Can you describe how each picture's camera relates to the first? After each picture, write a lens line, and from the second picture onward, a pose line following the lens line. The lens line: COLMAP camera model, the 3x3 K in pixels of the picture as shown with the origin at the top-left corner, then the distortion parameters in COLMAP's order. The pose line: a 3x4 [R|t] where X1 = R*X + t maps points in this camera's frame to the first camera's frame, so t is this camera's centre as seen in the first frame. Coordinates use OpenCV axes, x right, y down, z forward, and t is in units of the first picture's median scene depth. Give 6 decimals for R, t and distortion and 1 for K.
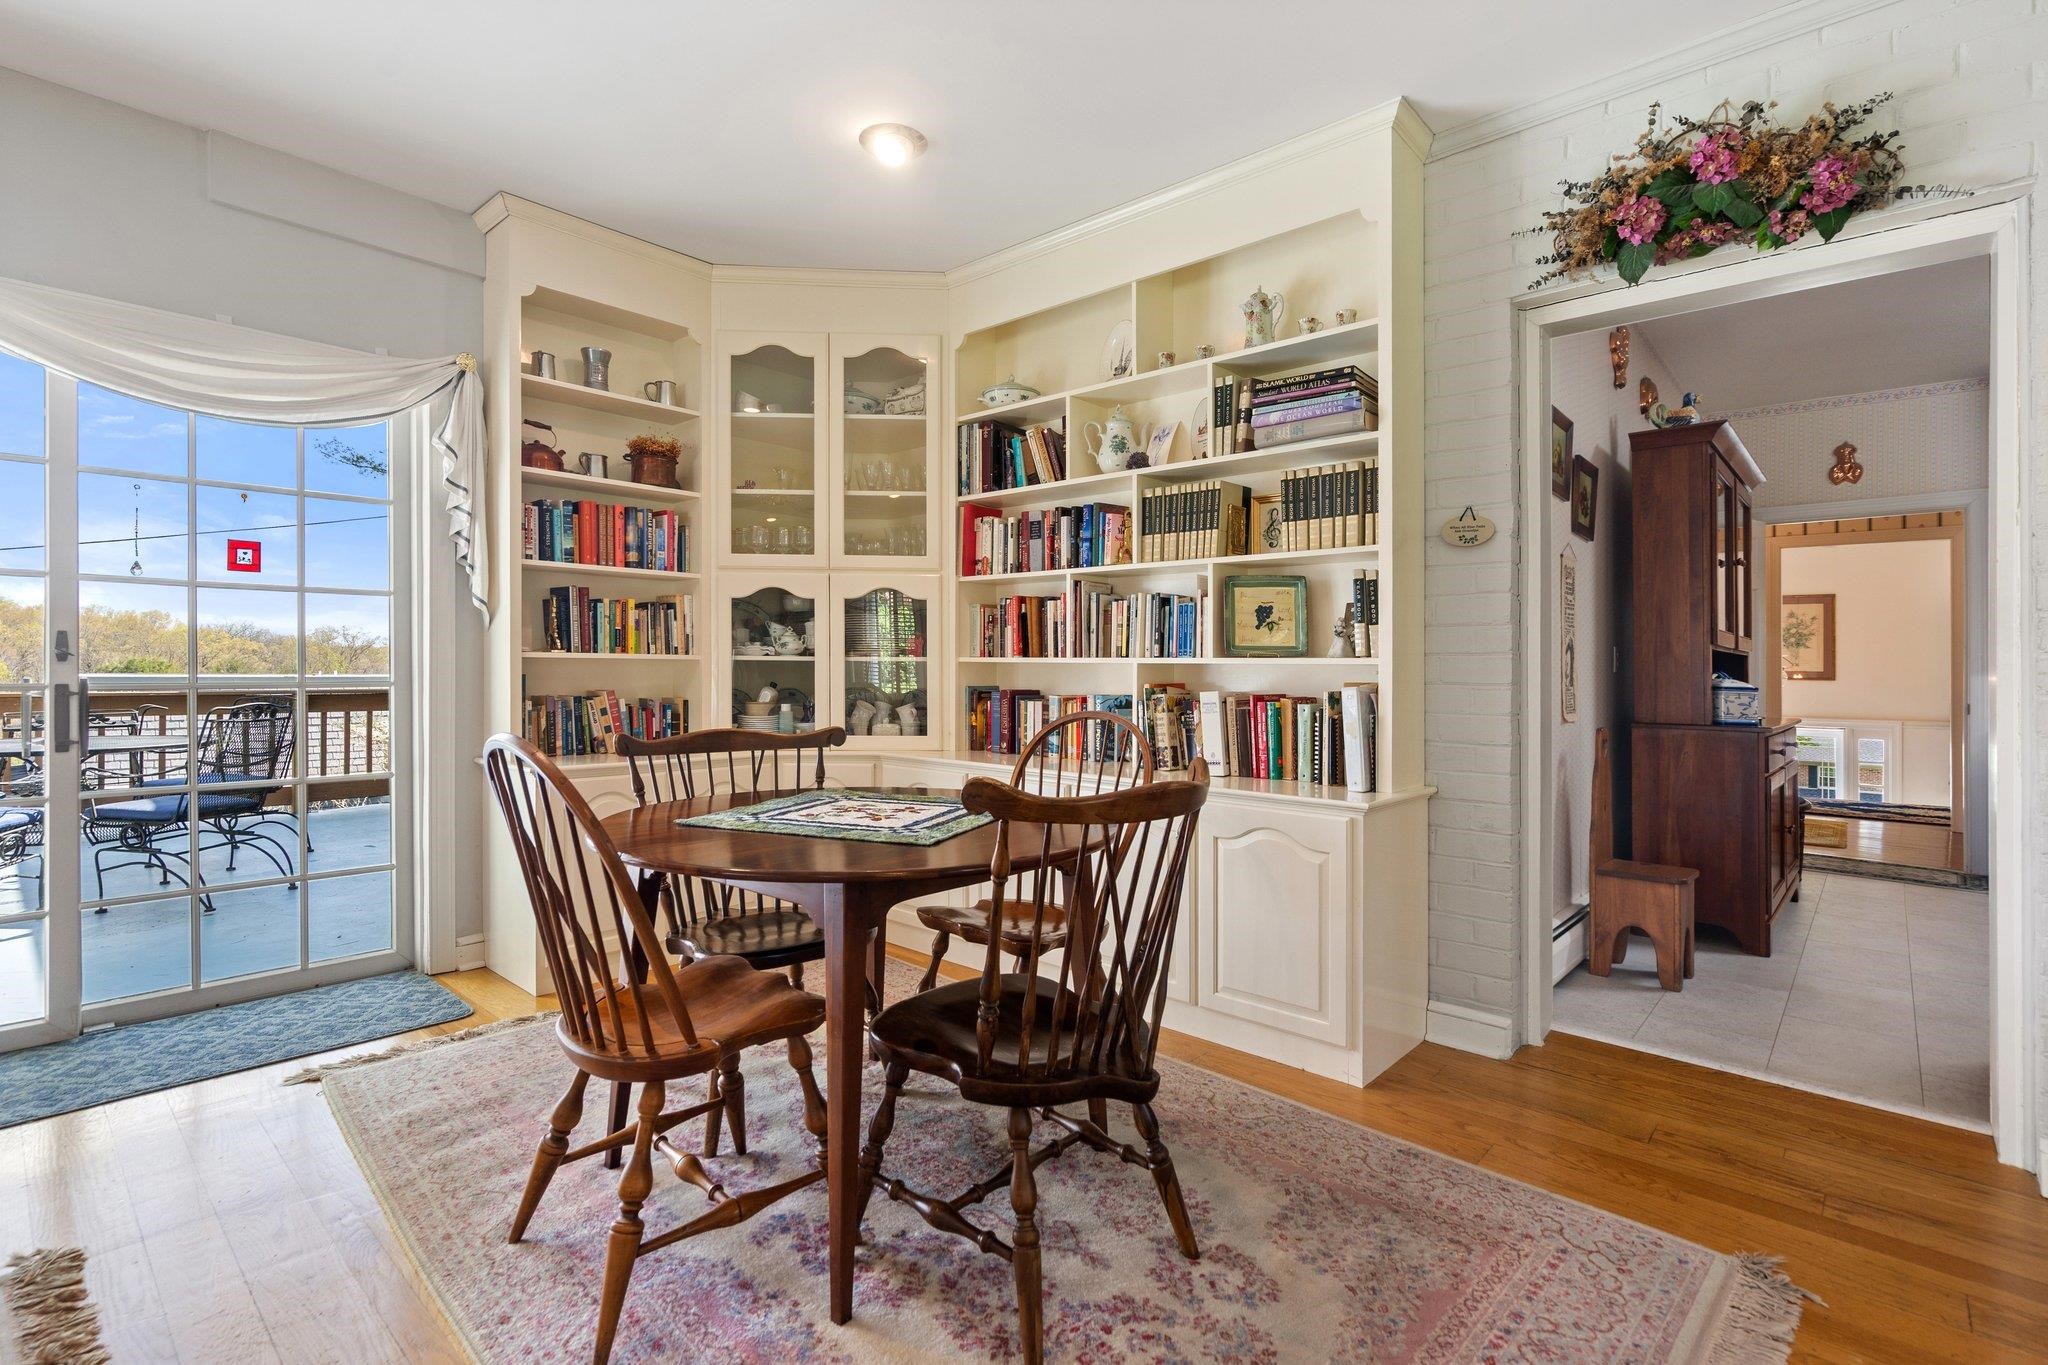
lens RADIAL K [[953.0, 0, 1030.6], [0, 953.0, 671.4], [0, 0, 1]] dist [-0.005484, 0.003304]
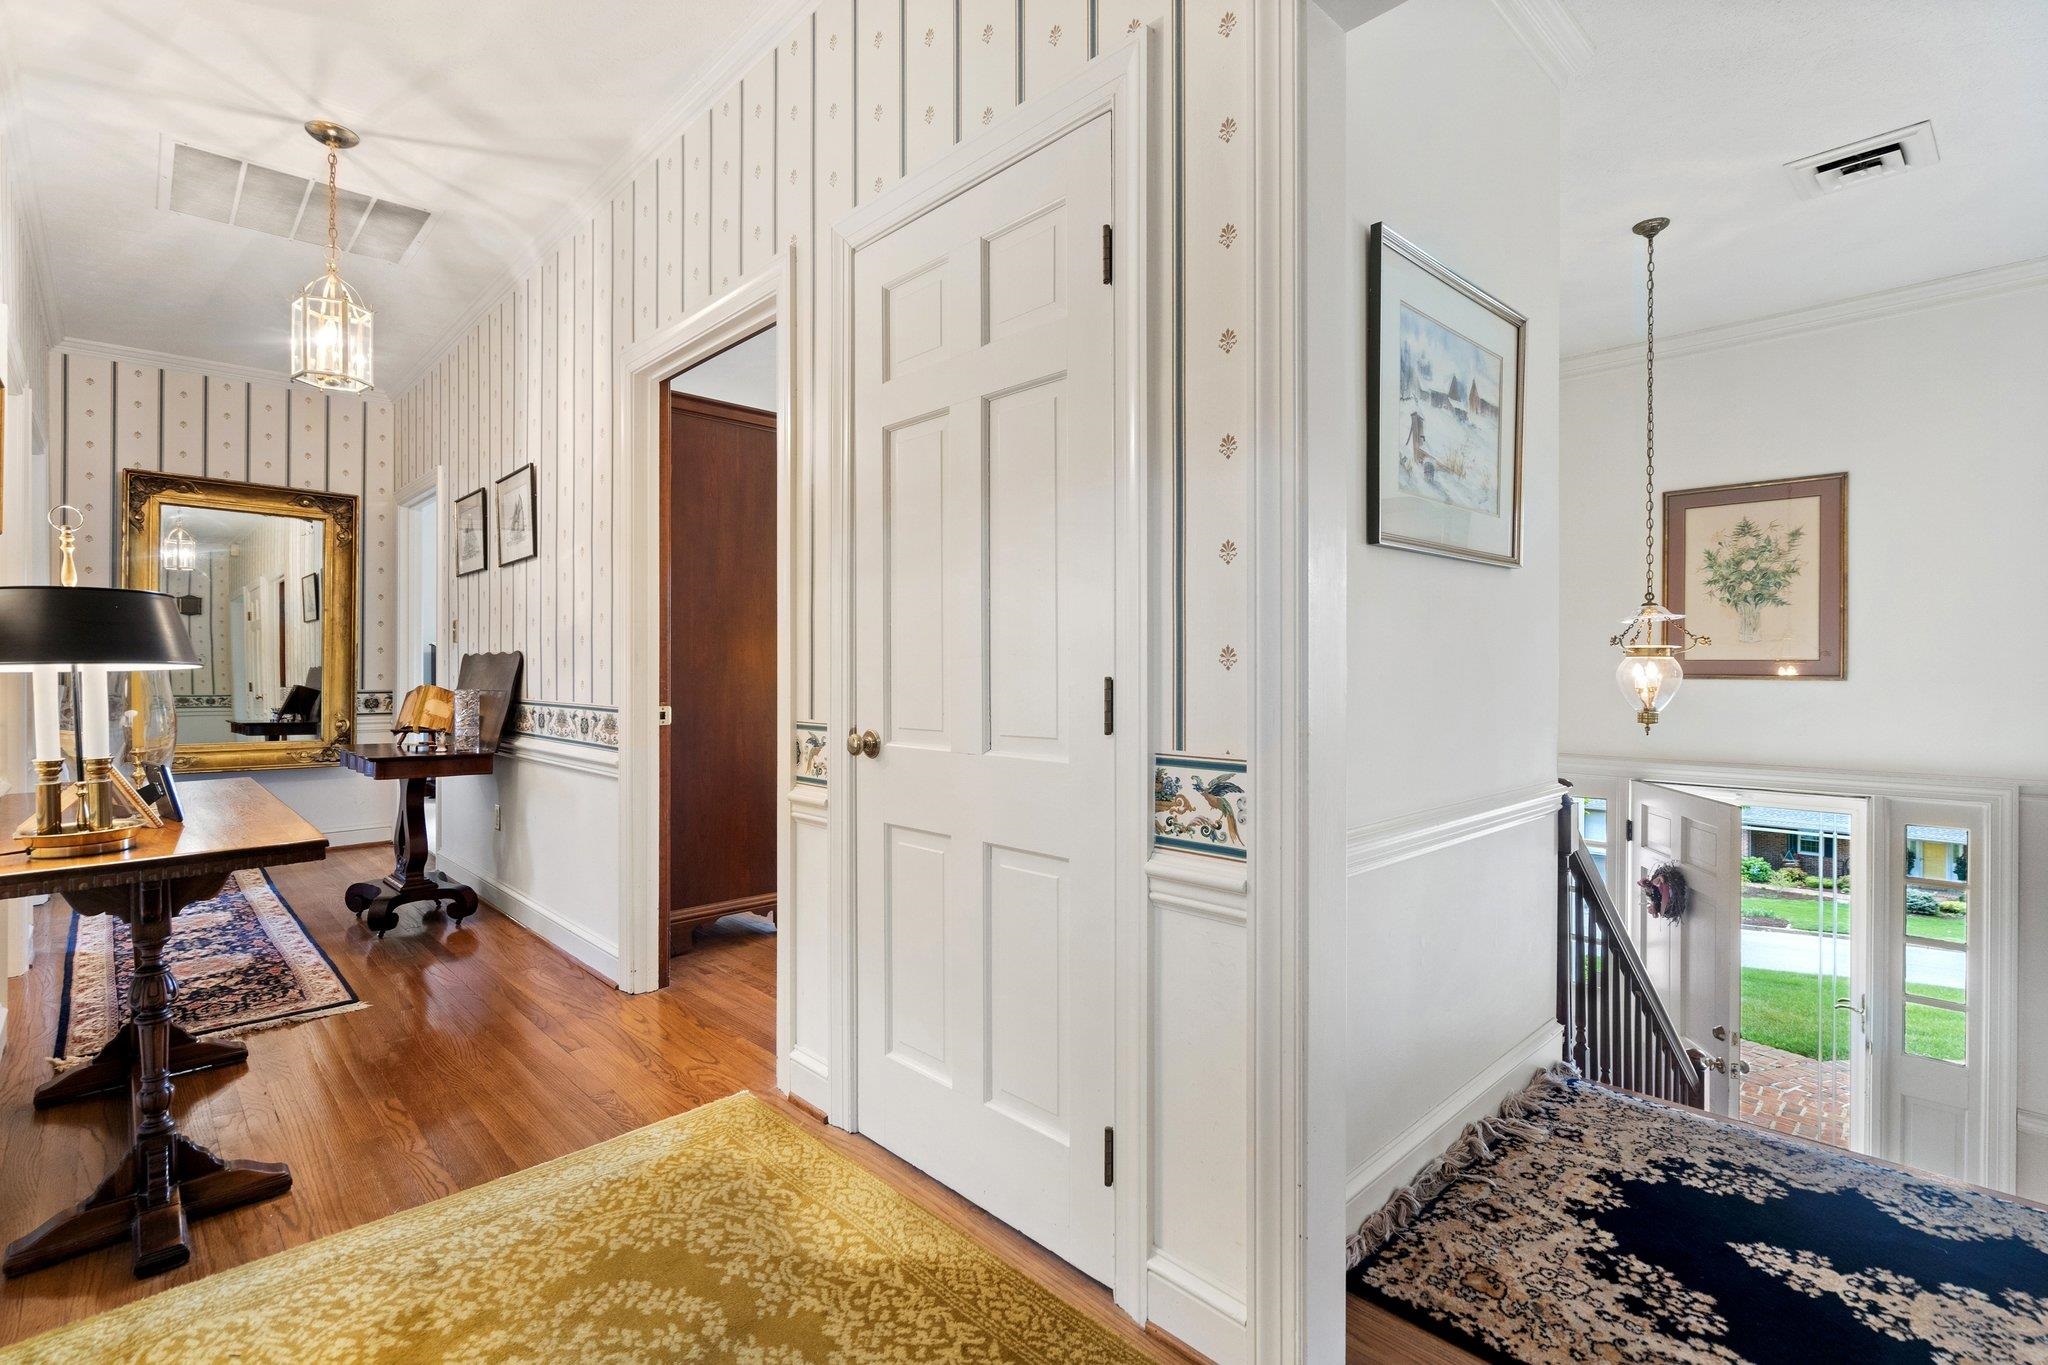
lens RADIAL K [[953.0, 0, 1017.6], [0, 953.0, 682.0], [0, 0, 1]] dist [-0.005484, 0.003304]
pose [[0.996082, -0.010264, -0.087837, 0.543890], [0.010809, 0.999925, 0.005730, 0.003142], [0.087772, -0.006657, 0.996118, 0.581447]]
